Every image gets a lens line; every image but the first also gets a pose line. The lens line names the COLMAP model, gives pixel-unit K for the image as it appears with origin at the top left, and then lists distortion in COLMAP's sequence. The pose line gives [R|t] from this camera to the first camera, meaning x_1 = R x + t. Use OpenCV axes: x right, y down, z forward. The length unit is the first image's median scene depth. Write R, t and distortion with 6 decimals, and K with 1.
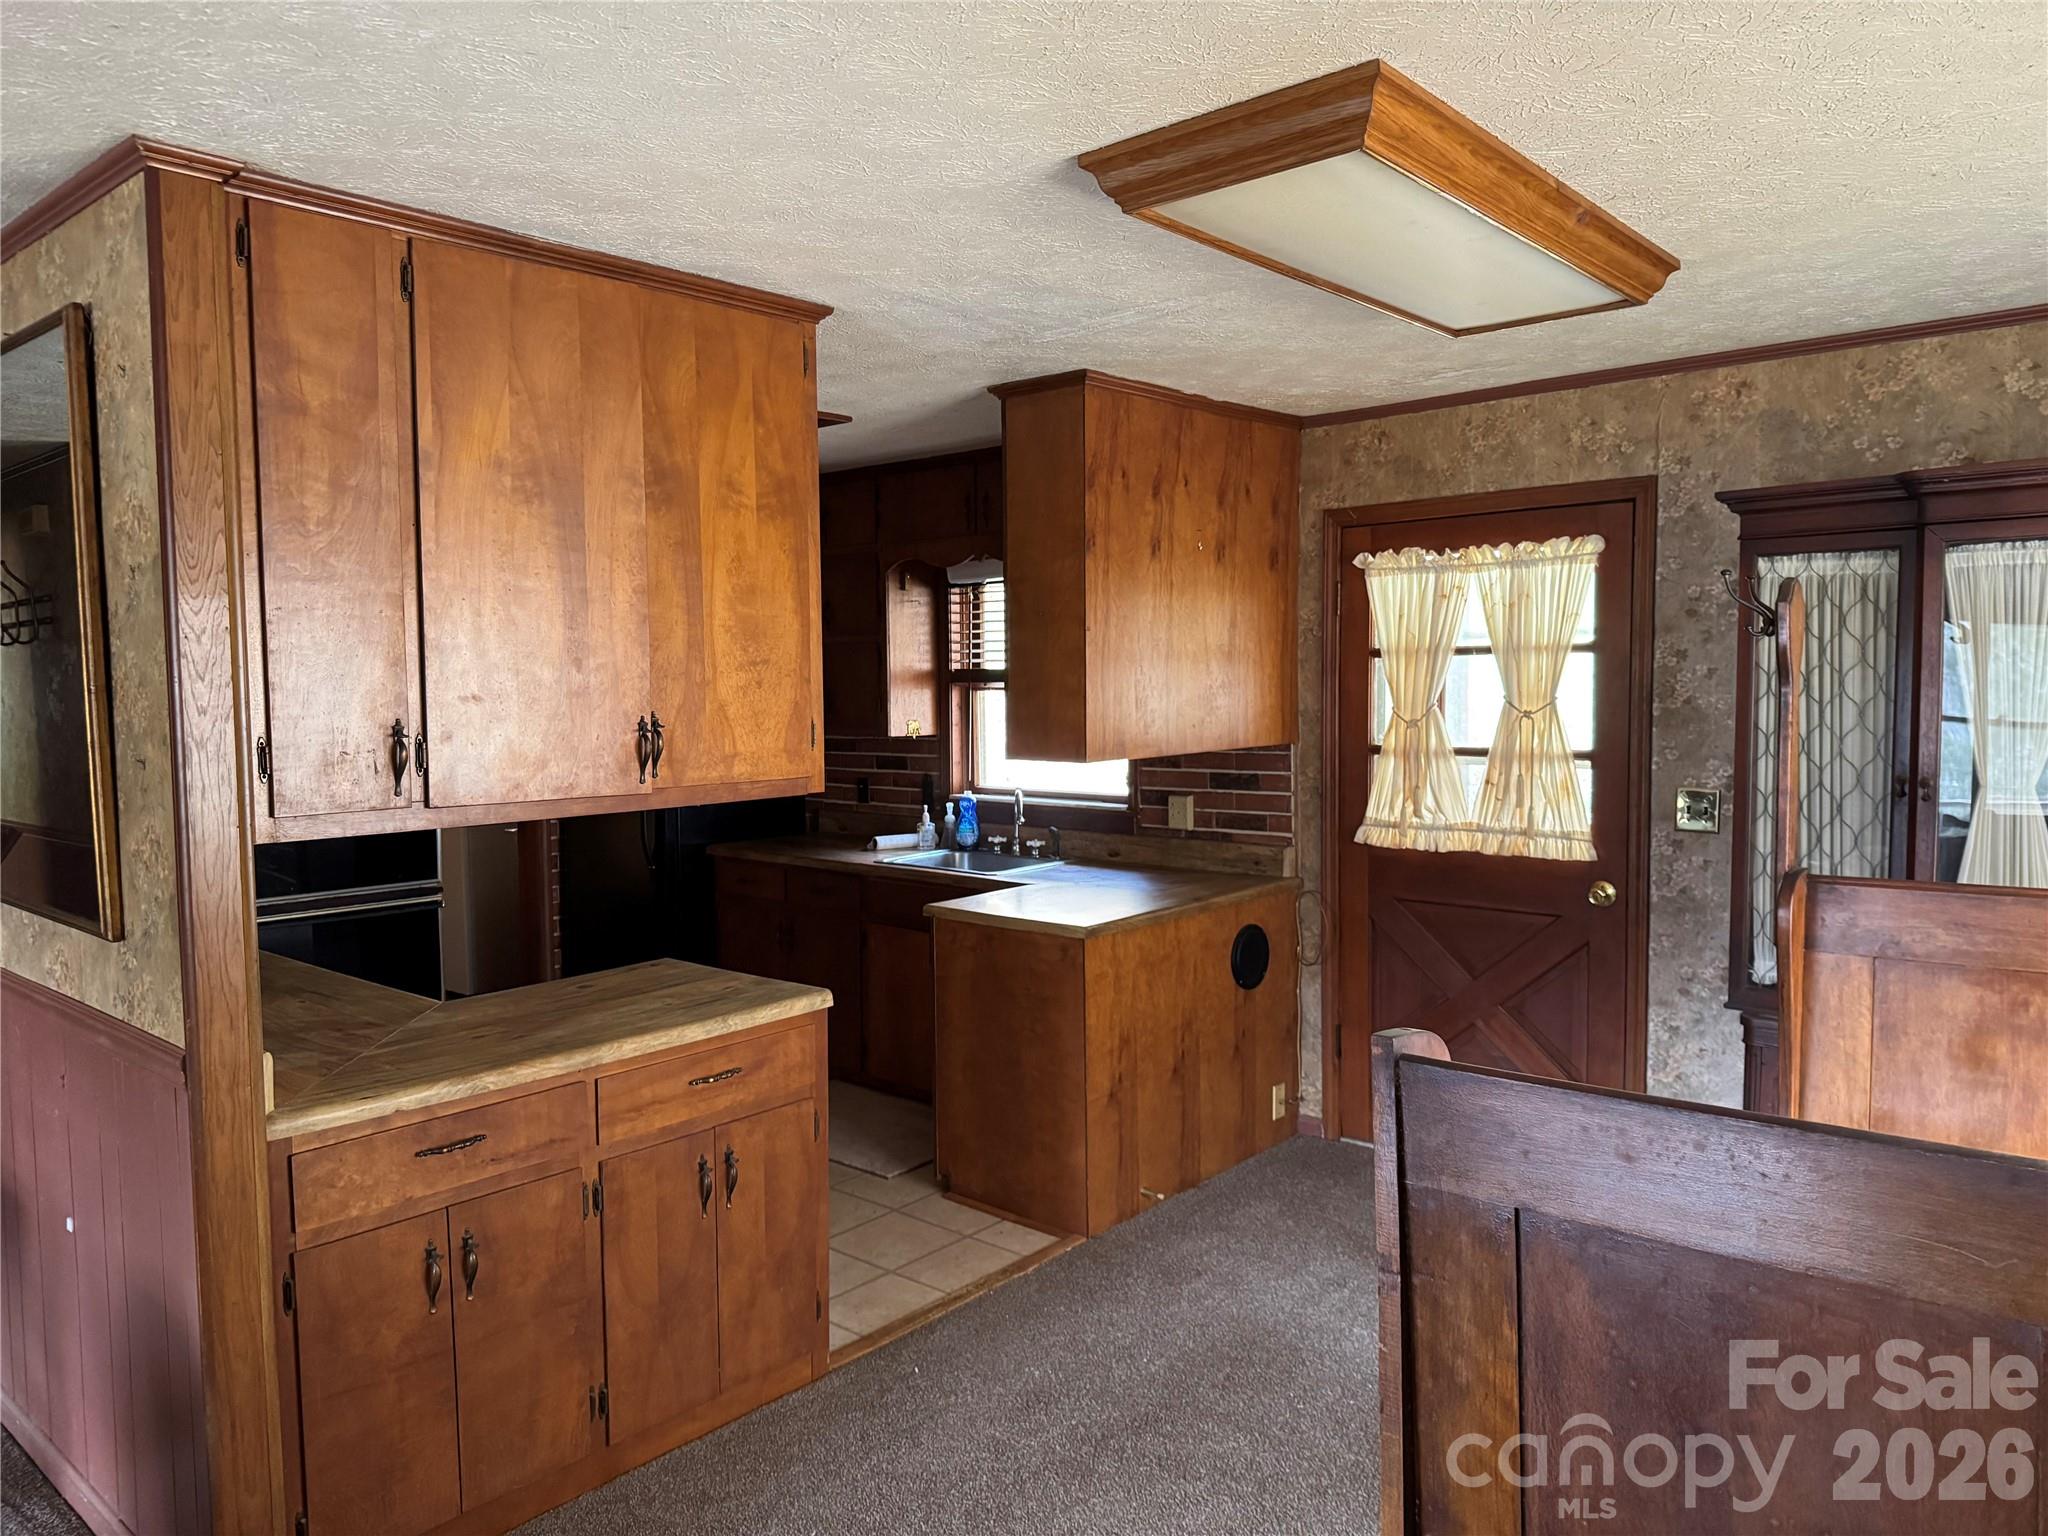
lens RADIAL K [[1462.9, 0, 1042.8], [0, 1462.9, 772.5], [0, 0, 1]] dist [0.041681, -0.046981]
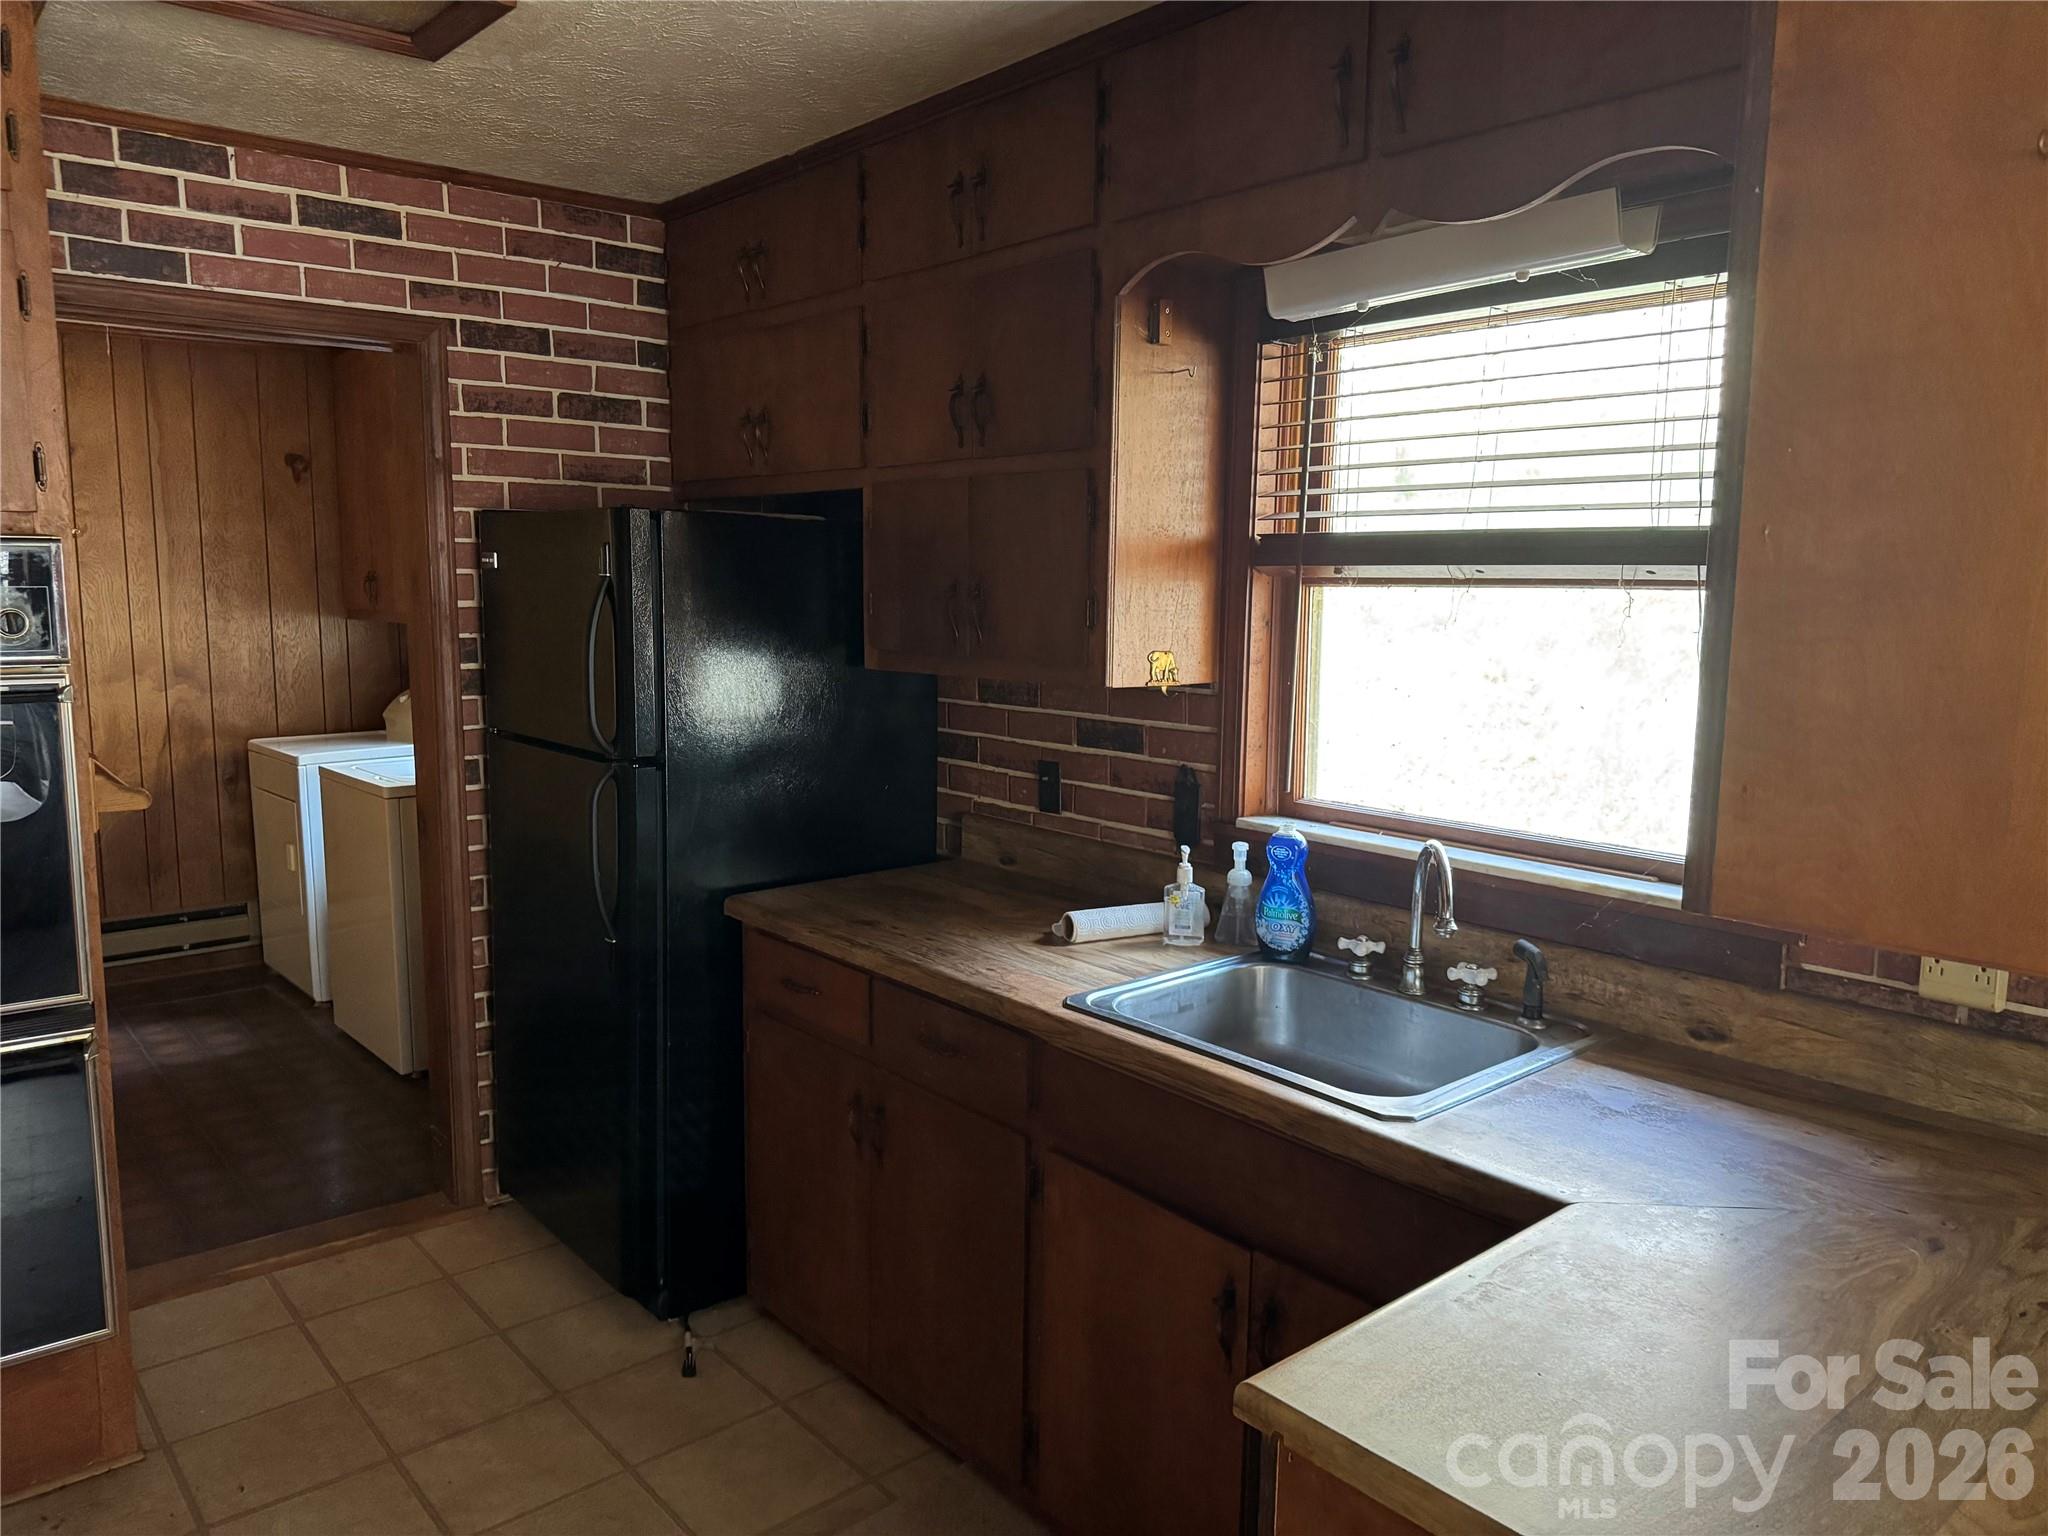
lens RADIAL K [[1462.9, 0, 1017.0], [0, 1462.9, 781.4], [0, 0, 1]] dist [0.041681, -0.046981]
pose [[0.987658, 0.039603, -0.151538, -0.153761], [-0.028553, 0.996819, 0.074409, -0.067266], [0.154003, -0.069164, 0.985647, 1.340374]]
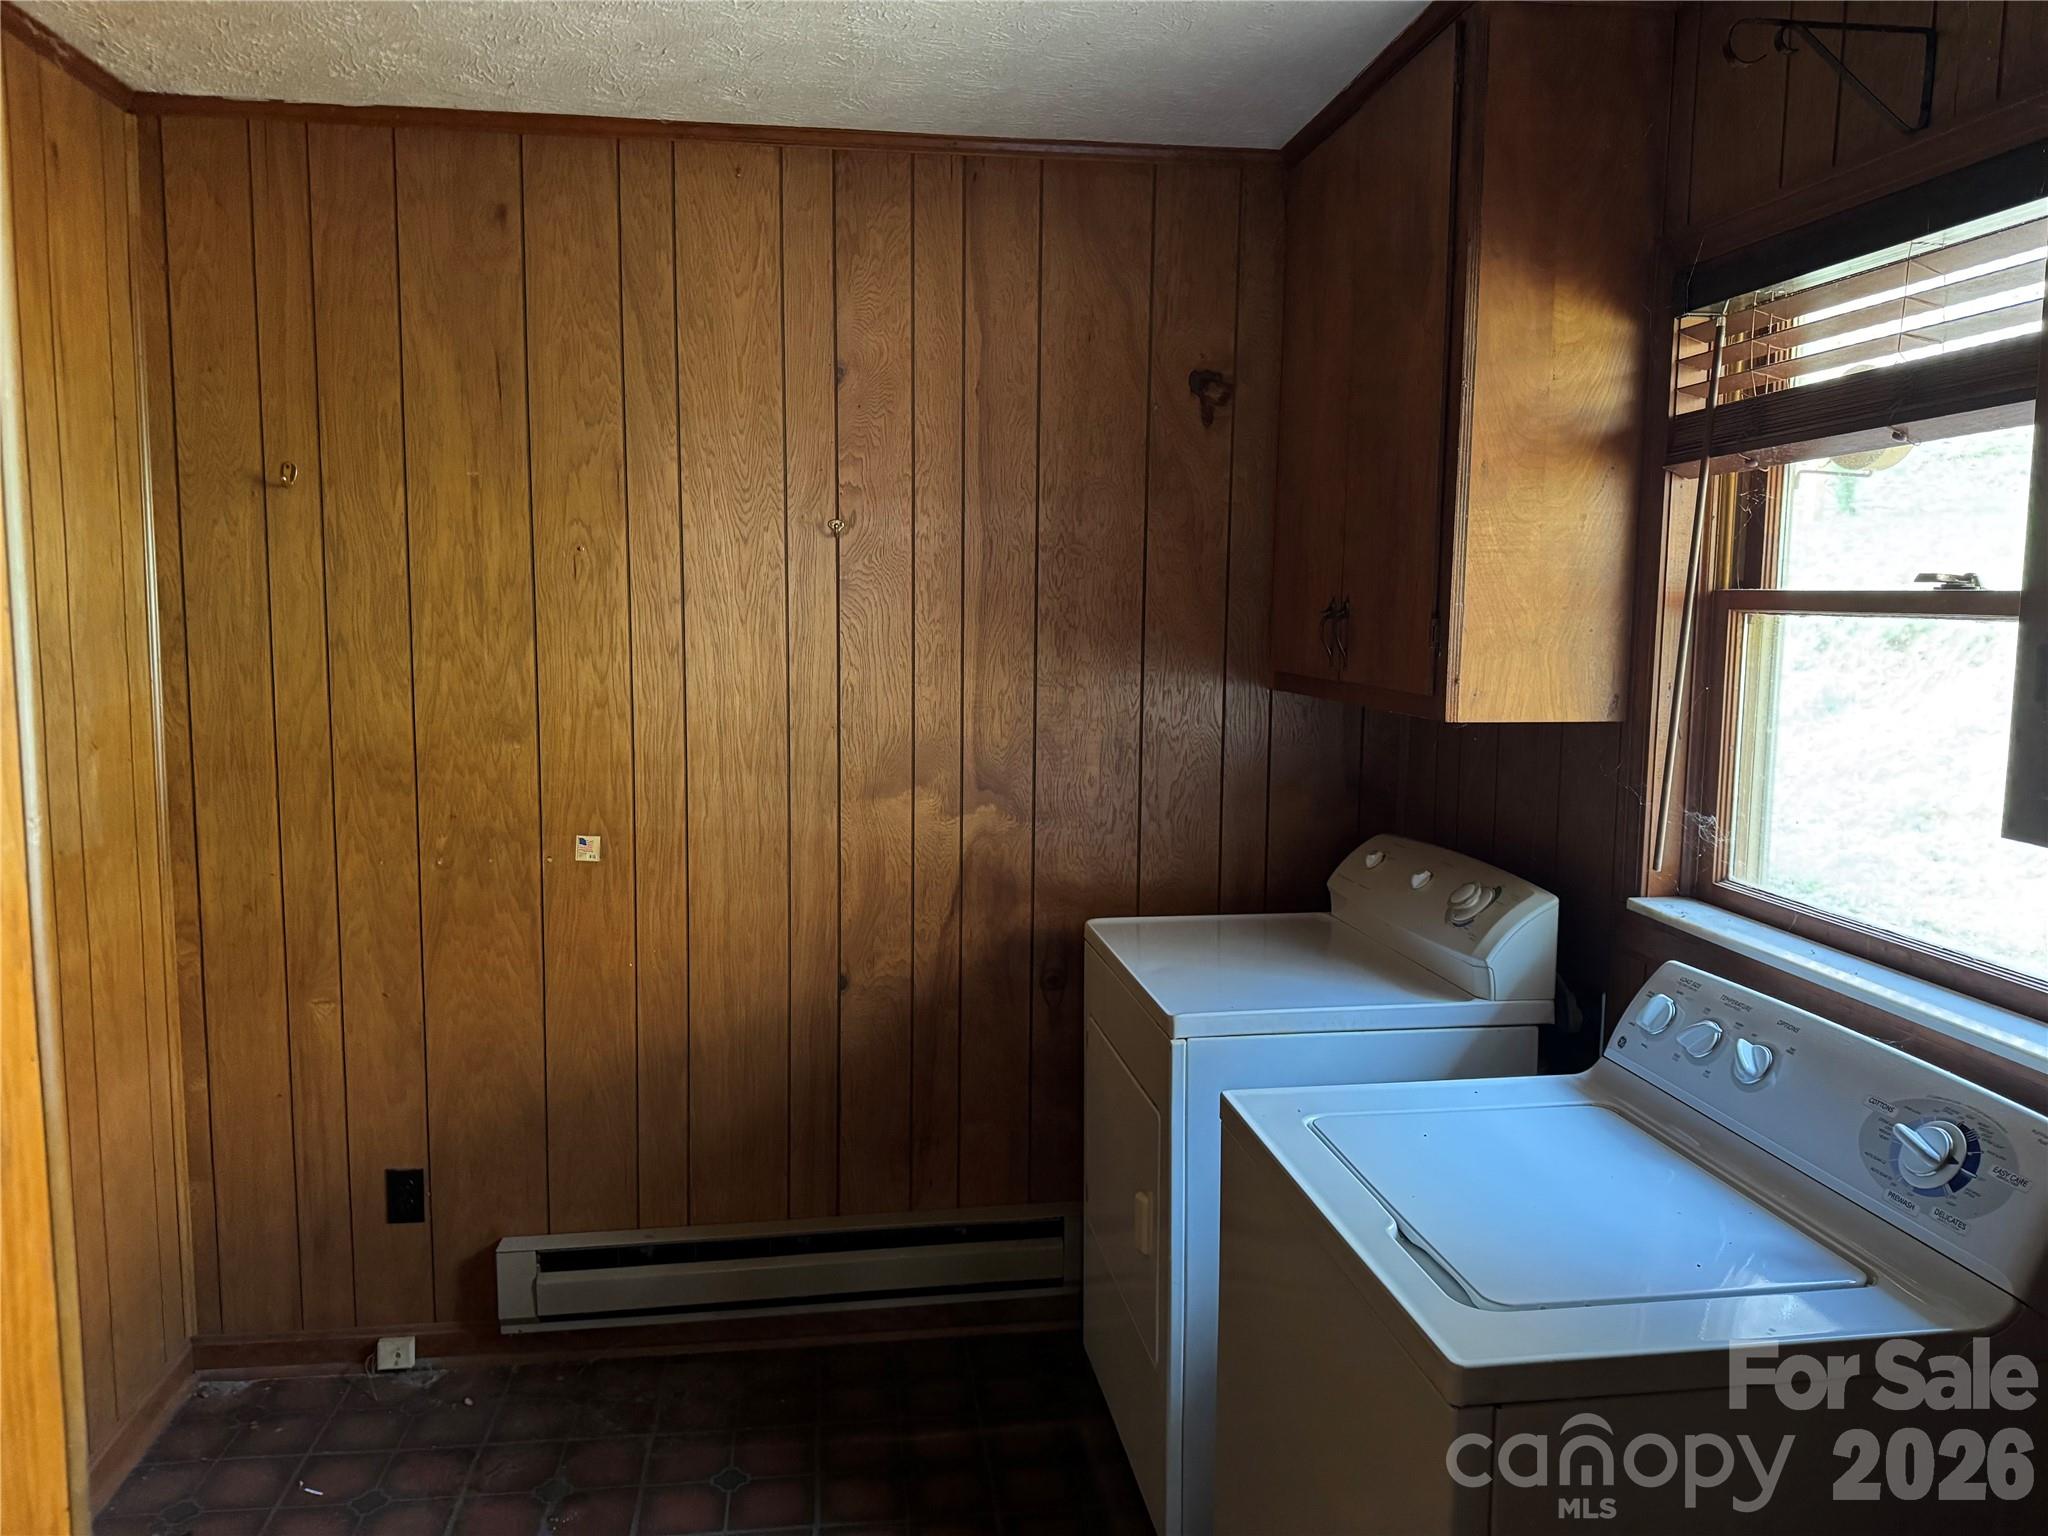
lens RADIAL K [[1462.9, 0, 1024.3], [0, 1462.9, 772.8], [0, 0, 1]] dist [0.041681, -0.046981]
pose [[0.763048, 0.094994, -0.639324, -0.869639], [-0.060422, 0.995293, 0.075771, -0.124066], [0.643512, -0.019188, 0.765196, 2.336354]]
